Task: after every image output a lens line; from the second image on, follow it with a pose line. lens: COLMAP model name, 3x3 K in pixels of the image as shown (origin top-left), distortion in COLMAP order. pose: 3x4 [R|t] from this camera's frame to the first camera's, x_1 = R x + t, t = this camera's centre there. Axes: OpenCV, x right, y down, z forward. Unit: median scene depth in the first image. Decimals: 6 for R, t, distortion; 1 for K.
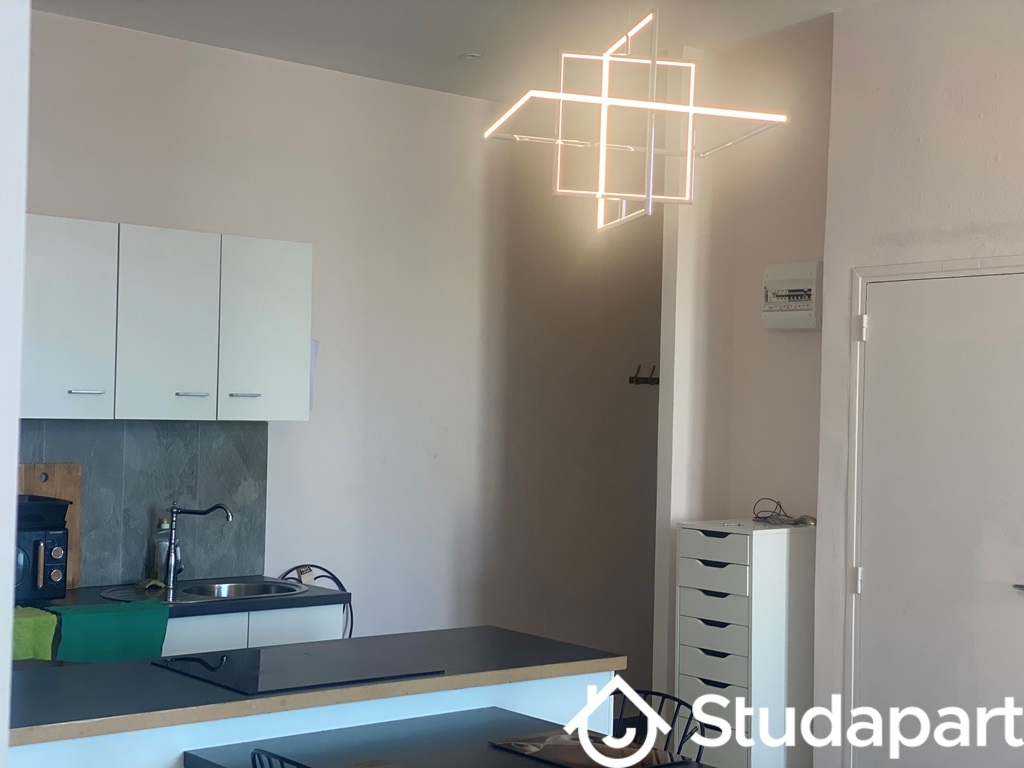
lens RADIAL K [[1545.4, 0, 510.4], [0, 1545.4, 386.8], [0, 0, 1]] dist [0.230140, 0.000000]
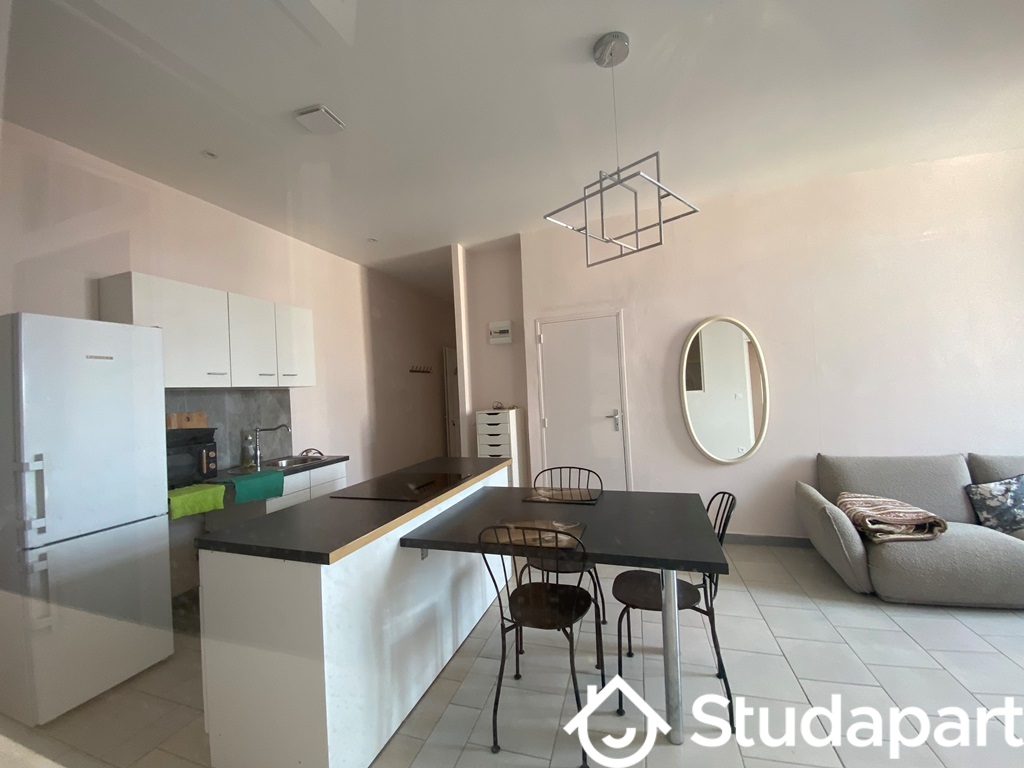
lens RADIAL K [[408.7, 0, 511.8], [0, 408.7, 382.0], [0, 0, 1]] dist [0.020058, -0.000931]
pose [[0.843546, -0.056621, 0.534063, -0.215442], [0.066646, 0.997777, 0.000517, 0.035726], [-0.532905, 0.035157, 0.845444, 0.324962]]
